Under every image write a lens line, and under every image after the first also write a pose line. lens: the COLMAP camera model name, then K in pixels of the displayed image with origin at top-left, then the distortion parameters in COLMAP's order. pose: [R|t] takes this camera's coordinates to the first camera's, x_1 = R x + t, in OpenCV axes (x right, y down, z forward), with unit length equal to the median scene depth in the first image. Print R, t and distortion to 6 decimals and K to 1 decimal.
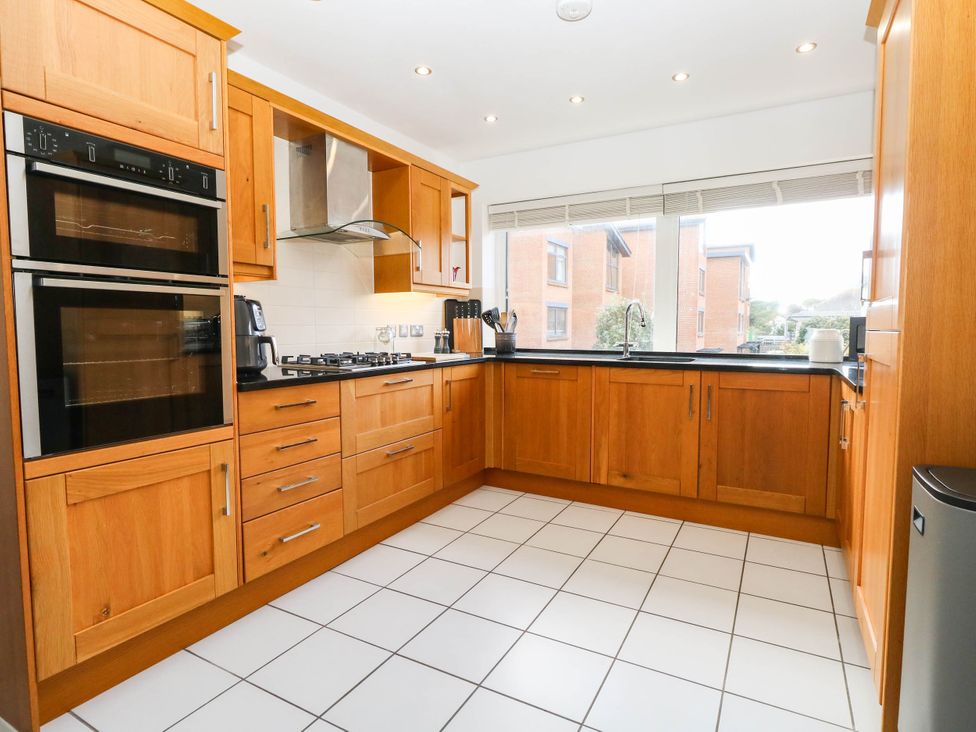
lens RADIAL K [[536.1, 0, 491.3], [0, 536.1, 360.1], [0, 0, 1]] dist [-0.001698, -0.003859]
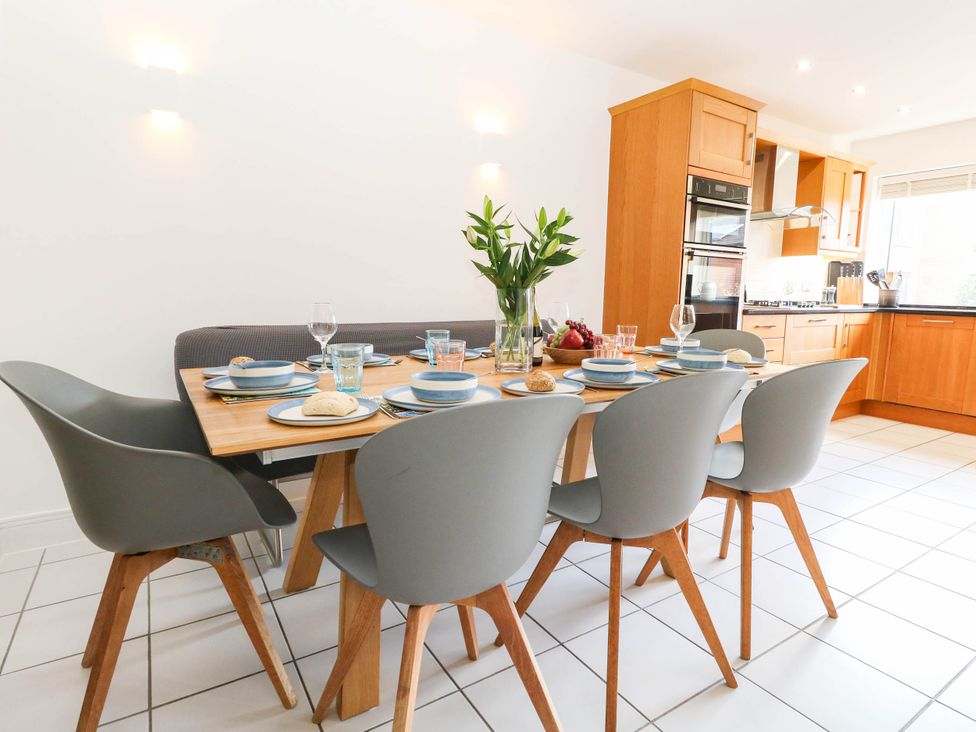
lens RADIAL K [[536.1, 0, 491.3], [0, 536.1, 360.1], [0, 0, 1]] dist [-0.001698, -0.003859]
pose [[0.873118, 0.076719, -0.481434, -0.185792], [-0.046203, 0.996117, 0.074943, 0.063251], [0.485314, -0.043190, 0.873273, -0.515659]]
